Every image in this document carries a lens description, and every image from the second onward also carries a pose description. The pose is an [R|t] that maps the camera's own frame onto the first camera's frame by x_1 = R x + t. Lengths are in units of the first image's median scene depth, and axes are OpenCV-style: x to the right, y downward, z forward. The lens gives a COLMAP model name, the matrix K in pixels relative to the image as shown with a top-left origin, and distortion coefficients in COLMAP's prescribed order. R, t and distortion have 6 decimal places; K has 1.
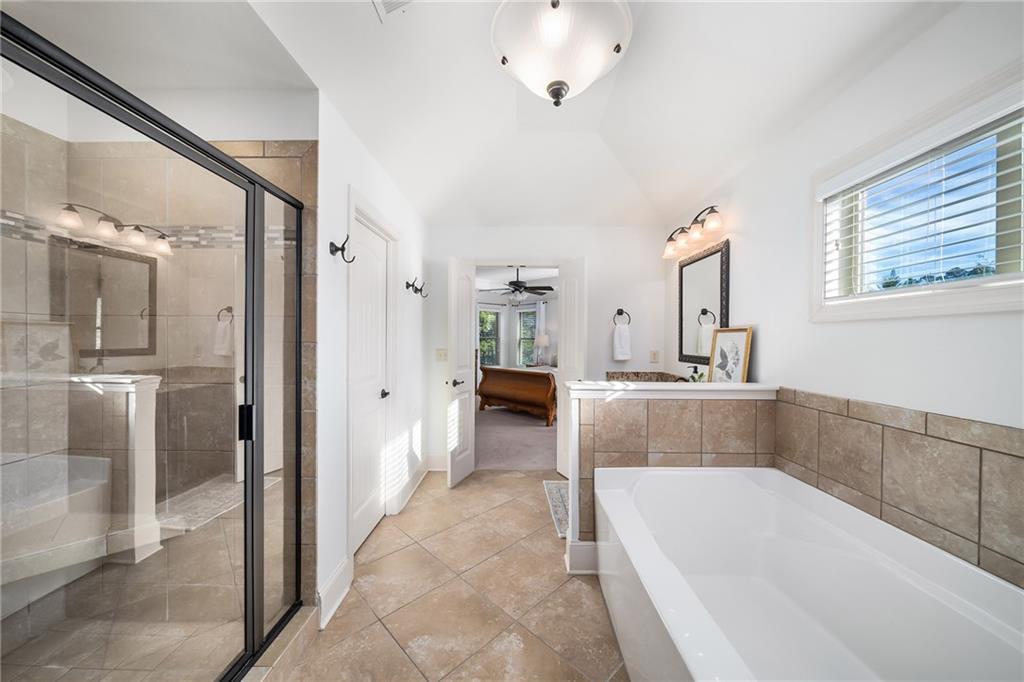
lens RADIAL K [[373.7, 0, 506.2], [0, 373.7, 337.1], [0, 0, 1]] dist [-0.002878, -0.000093]
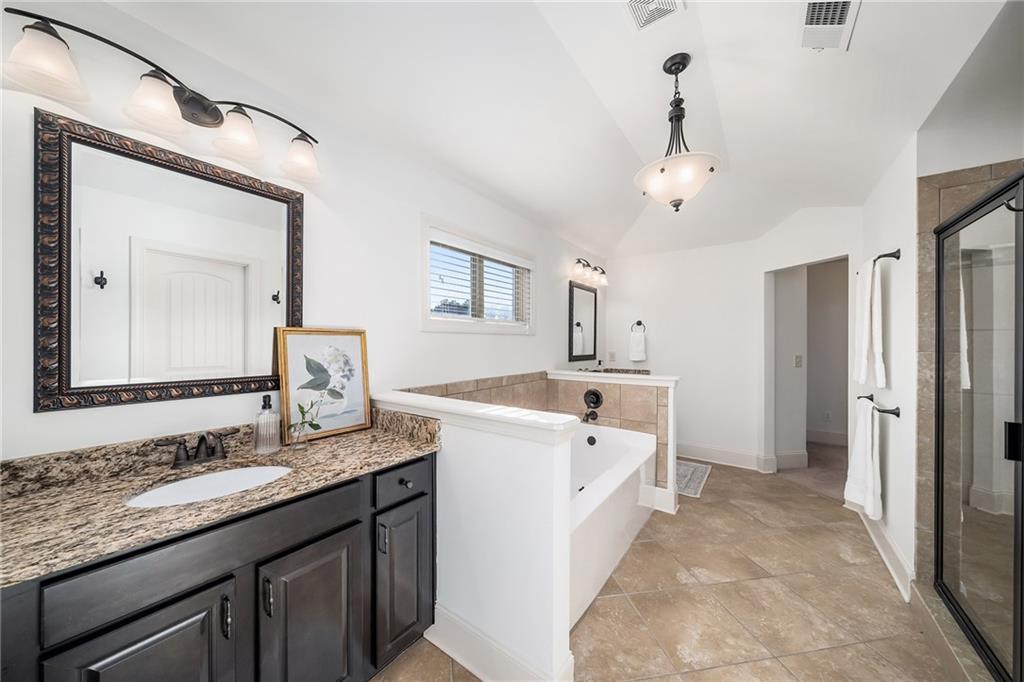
lens RADIAL K [[373.7, 0, 505.7], [0, 373.7, 342.0], [0, 0, 1]] dist [-0.002878, -0.000093]
pose [[-0.828538, -0.007494, 0.559883, -0.085900], [-0.009780, 0.999952, -0.001089, -0.002032], [-0.559848, -0.006378, -0.828571, 1.409341]]
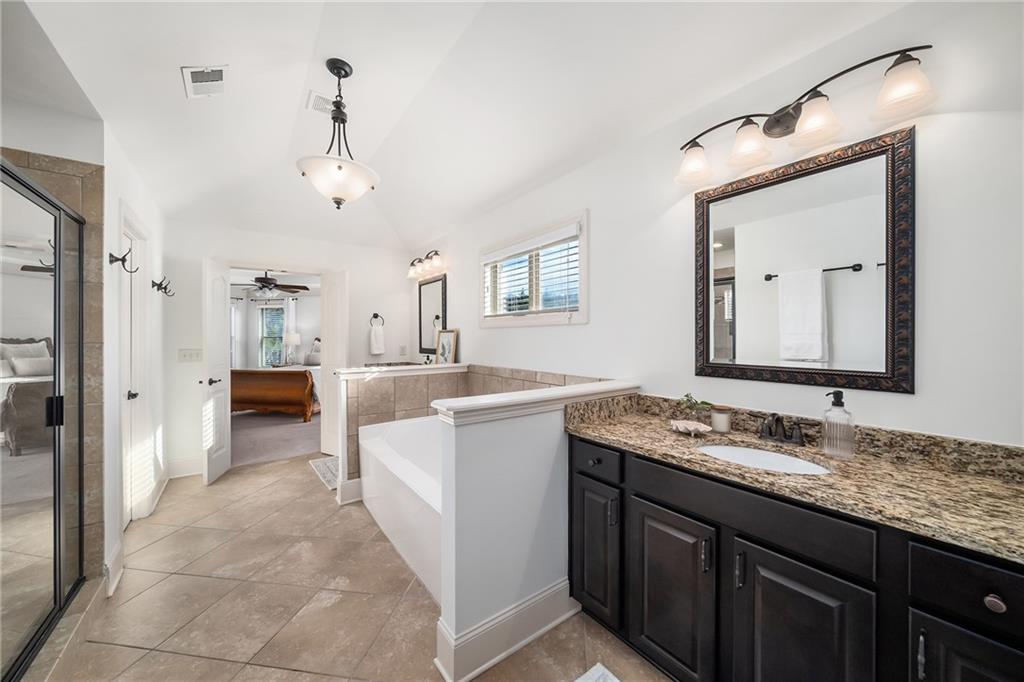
lens RADIAL K [[373.7, 0, 517.3], [0, 373.7, 341.7], [0, 0, 1]] dist [-0.002878, -0.000093]
pose [[0.791625, -0.015049, 0.610822, -0.134981], [0.003684, 0.999796, 0.019858, -0.005197], [-0.610996, -0.013470, 0.791519, -0.447933]]
